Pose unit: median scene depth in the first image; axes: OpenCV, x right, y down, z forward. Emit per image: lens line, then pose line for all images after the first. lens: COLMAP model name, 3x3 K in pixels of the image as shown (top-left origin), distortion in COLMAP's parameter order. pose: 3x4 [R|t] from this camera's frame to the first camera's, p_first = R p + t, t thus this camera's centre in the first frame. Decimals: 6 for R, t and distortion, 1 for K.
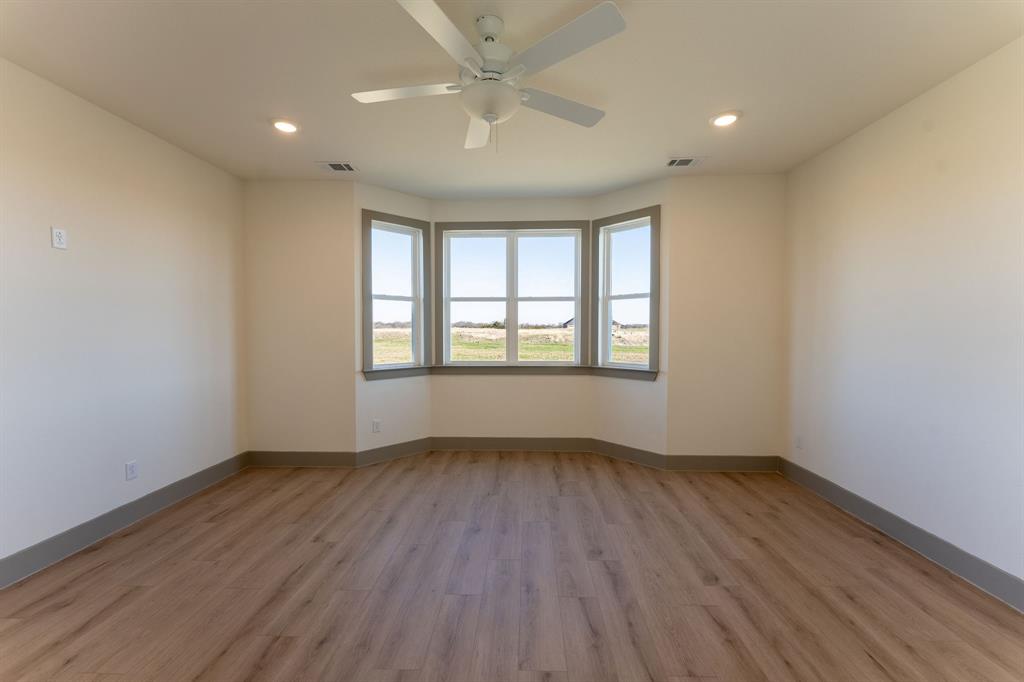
lens RADIAL K [[408.2, 0, 510.8], [0, 408.2, 339.2], [0, 0, 1]] dist [-0.000108, -0.000442]
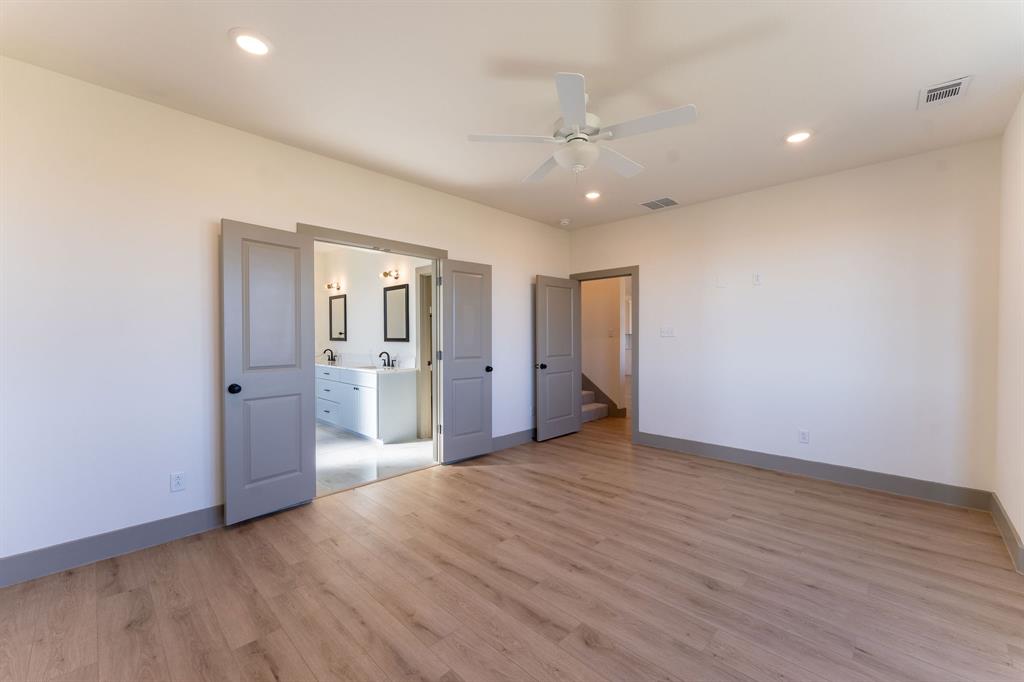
lens RADIAL K [[408.2, 0, 511.1], [0, 408.2, 339.8], [0, 0, 1]] dist [-0.000108, -0.000442]
pose [[-0.667852, 0.004722, -0.744279, 0.829877], [-0.021431, 0.999443, 0.025571, -0.012423], [0.743986, 0.033028, -0.667379, 1.358974]]
